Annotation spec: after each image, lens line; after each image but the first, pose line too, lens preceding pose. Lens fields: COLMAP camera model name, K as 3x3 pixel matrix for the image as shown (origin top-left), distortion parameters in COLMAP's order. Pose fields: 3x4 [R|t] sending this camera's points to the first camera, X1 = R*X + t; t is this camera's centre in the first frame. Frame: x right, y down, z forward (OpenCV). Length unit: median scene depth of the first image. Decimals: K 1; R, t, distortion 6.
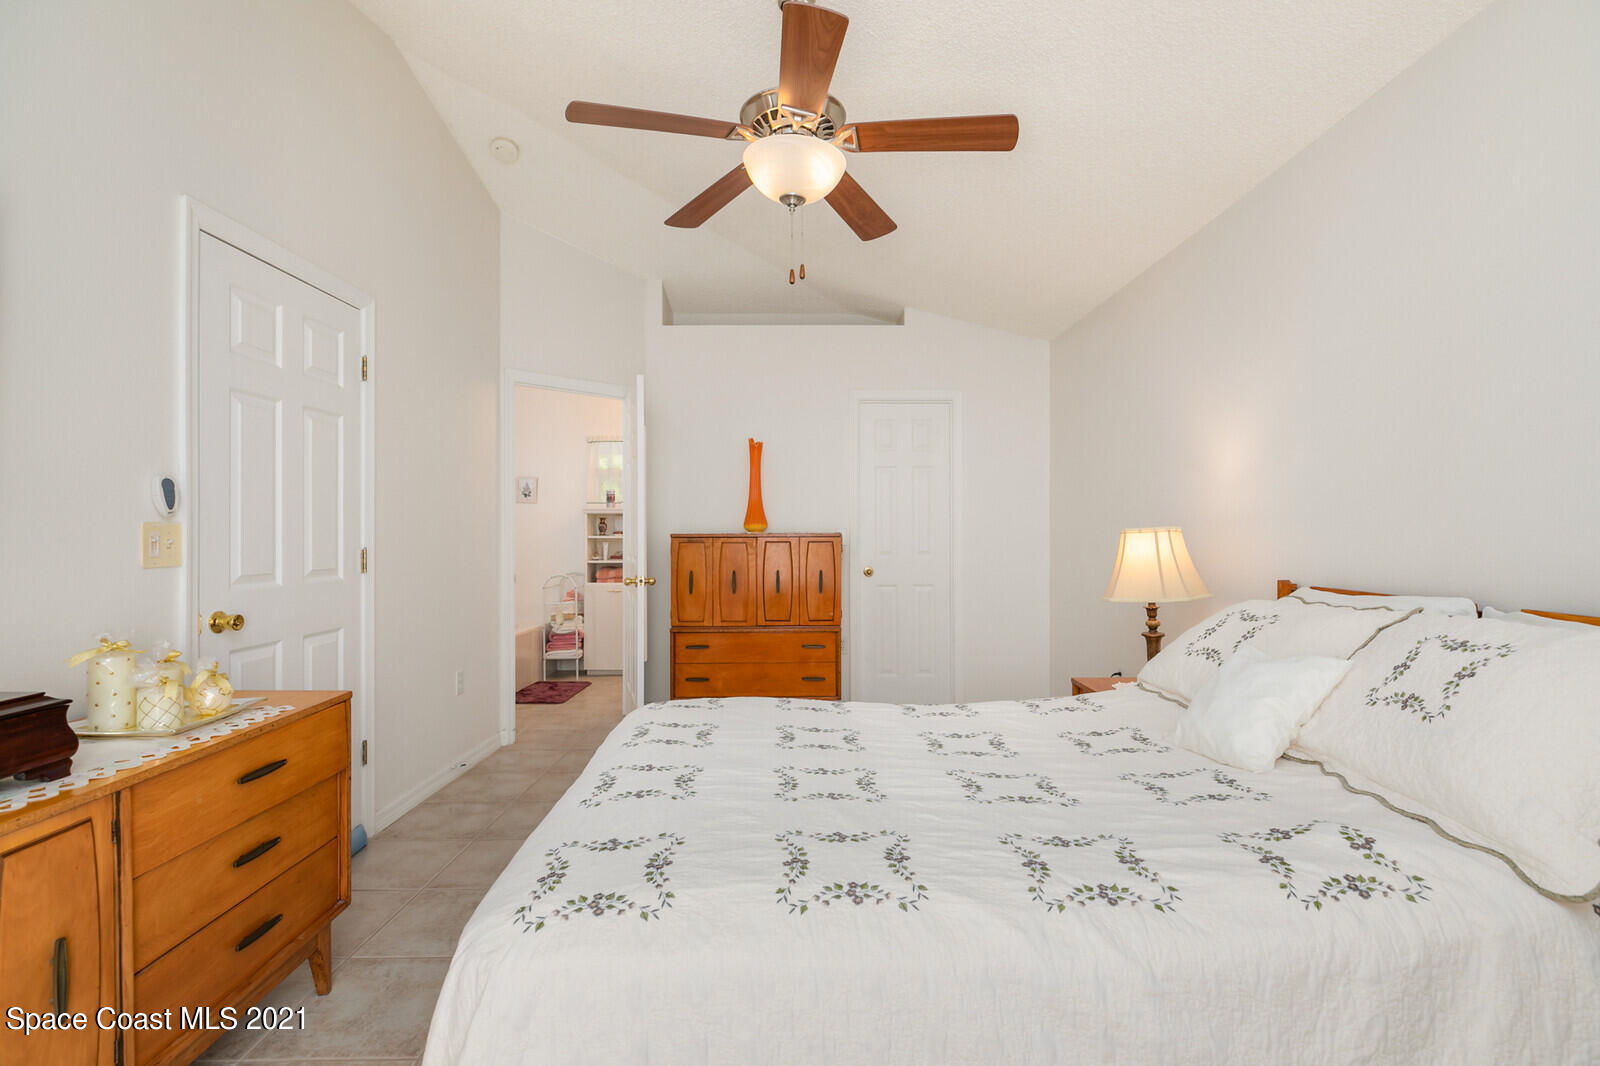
lens RADIAL K [[755.3, 0, 800.0], [0, 755.3, 533.0], [0, 0, 1]] dist [-0.000300, -0.000228]
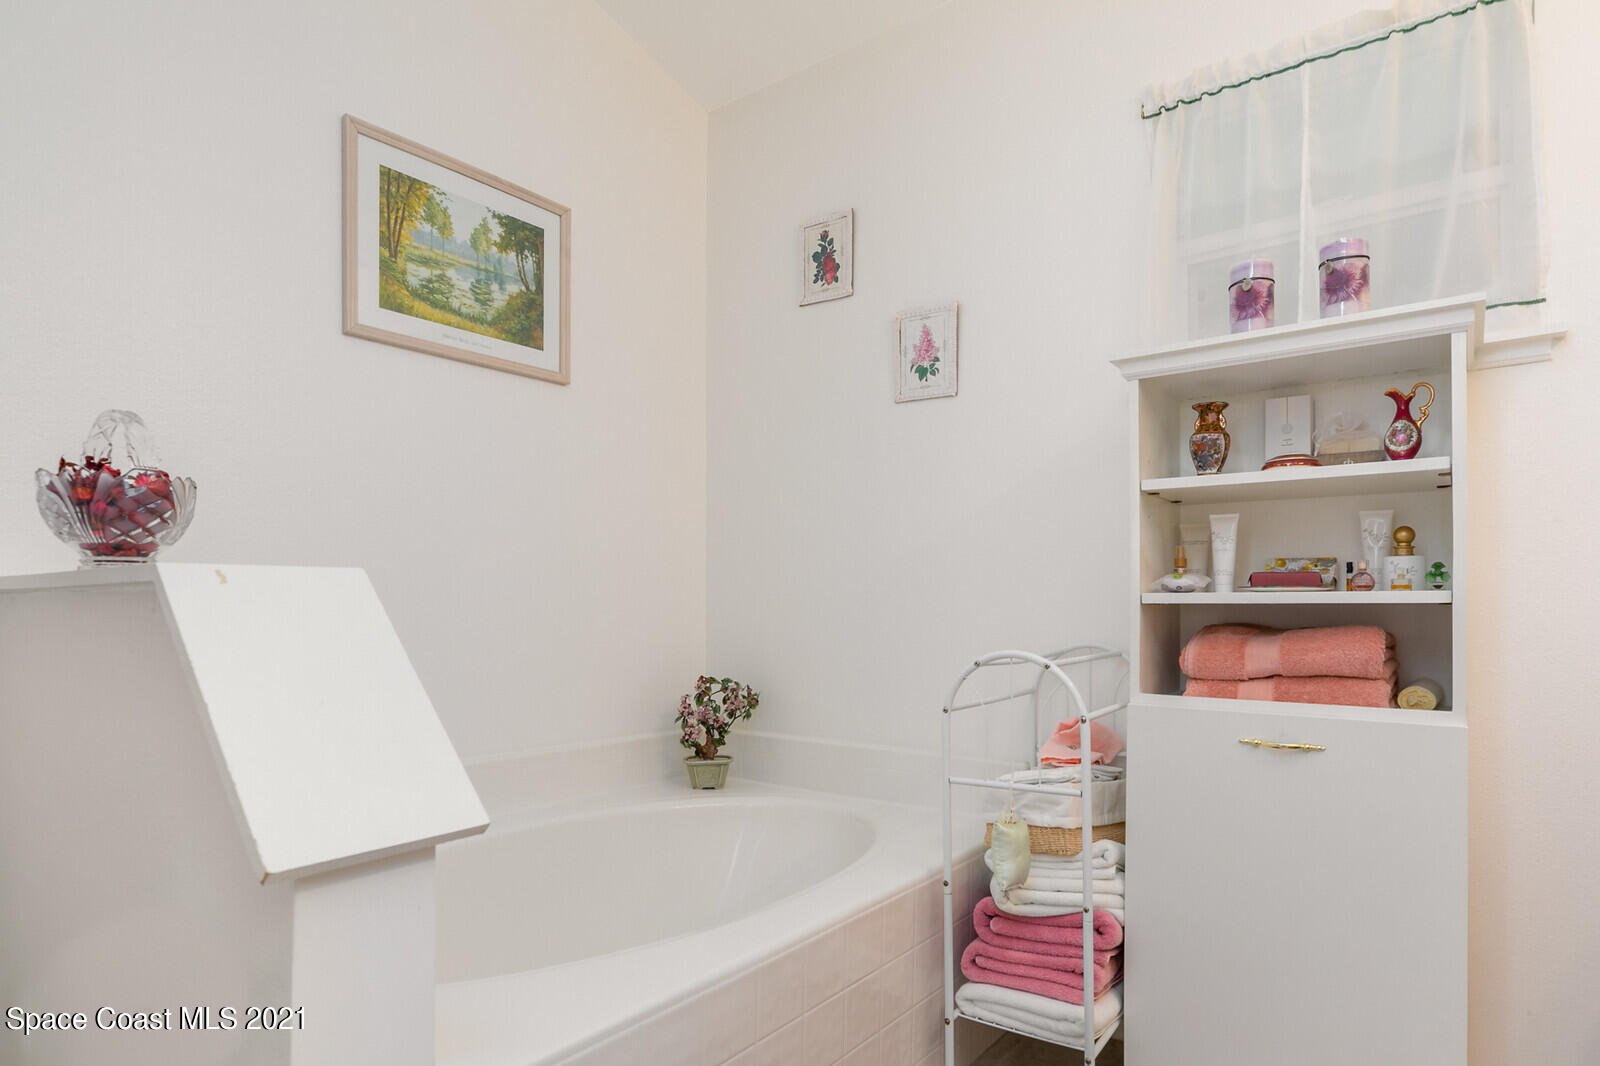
lens RADIAL K [[847.5, 0, 866.2], [0, 847.5, 604.9], [0, 0, 1]] dist [-0.000652, -0.000336]
pose [[0.829126, -0.001467, -0.559060, -0.209049], [0.000402, 0.999998, -0.002028, 0.040422], [0.559061, 0.001457, 0.829125, 0.748148]]
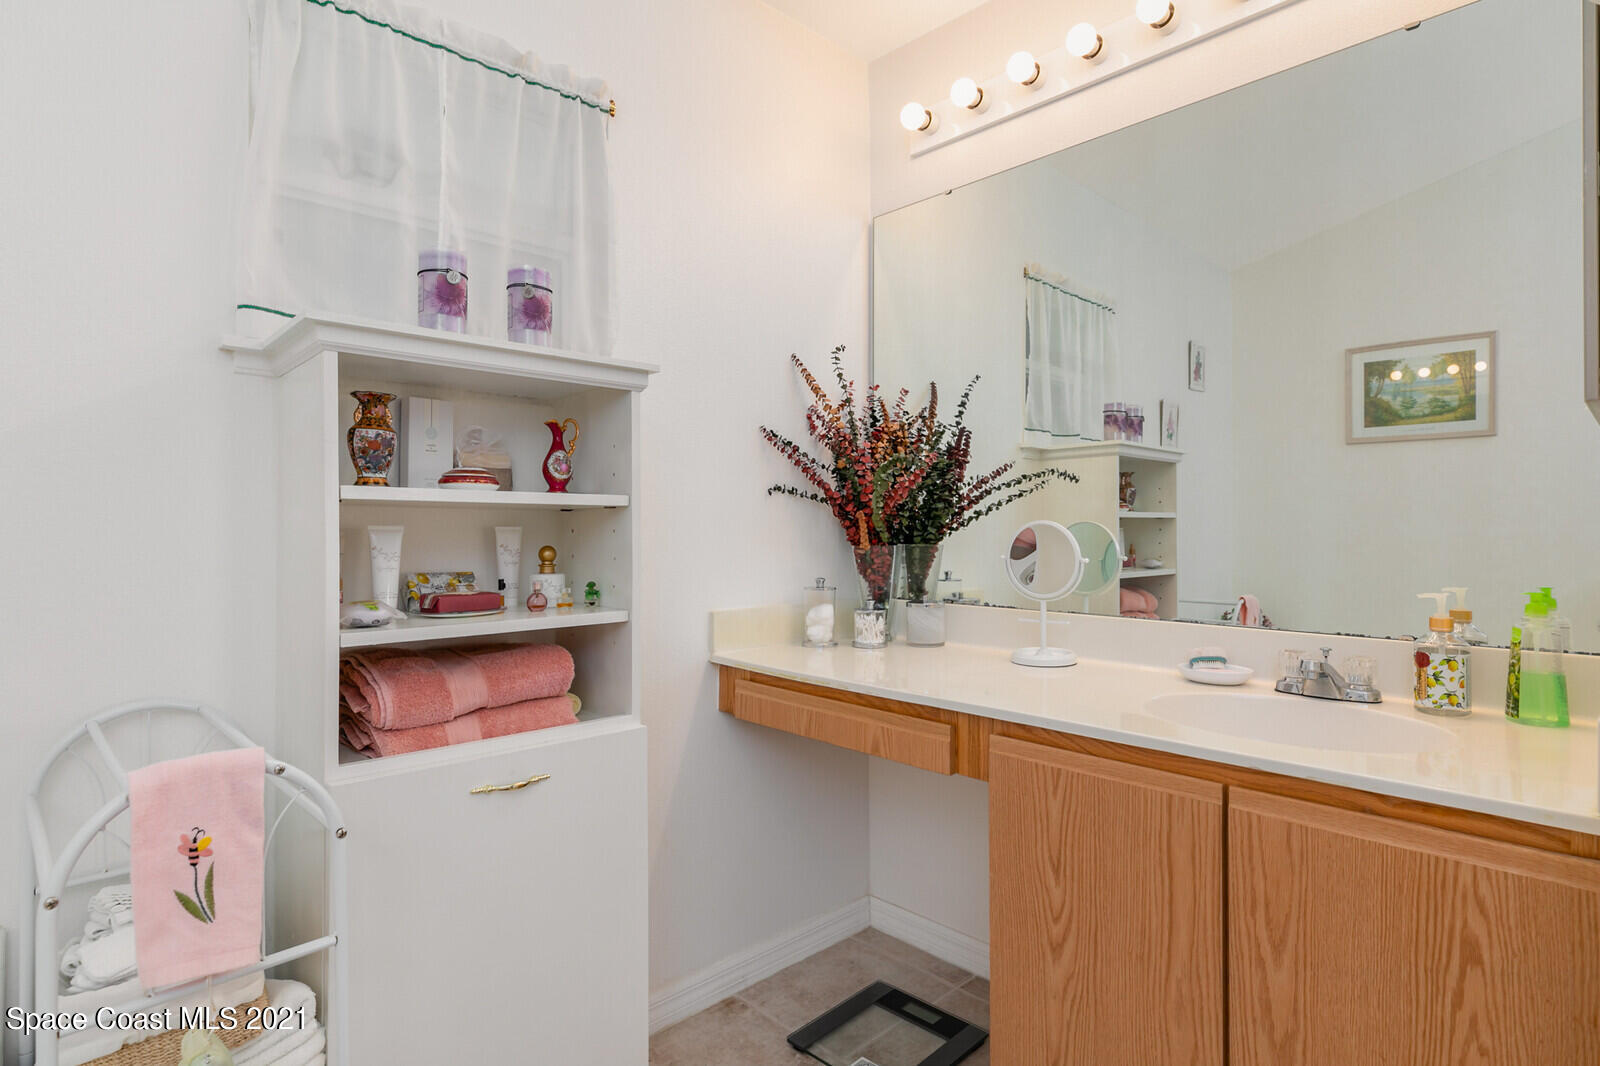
lens RADIAL K [[812.7, 0, 798.9], [0, 812.7, 529.6], [0, 0, 1]] dist [0.001323, 0.000745]
pose [[0.728712, -0.000034, 0.684820, -0.325592], [0.003369, 0.999988, -0.003536, 0.015107], [-0.684812, 0.004884, 0.728703, 0.795365]]
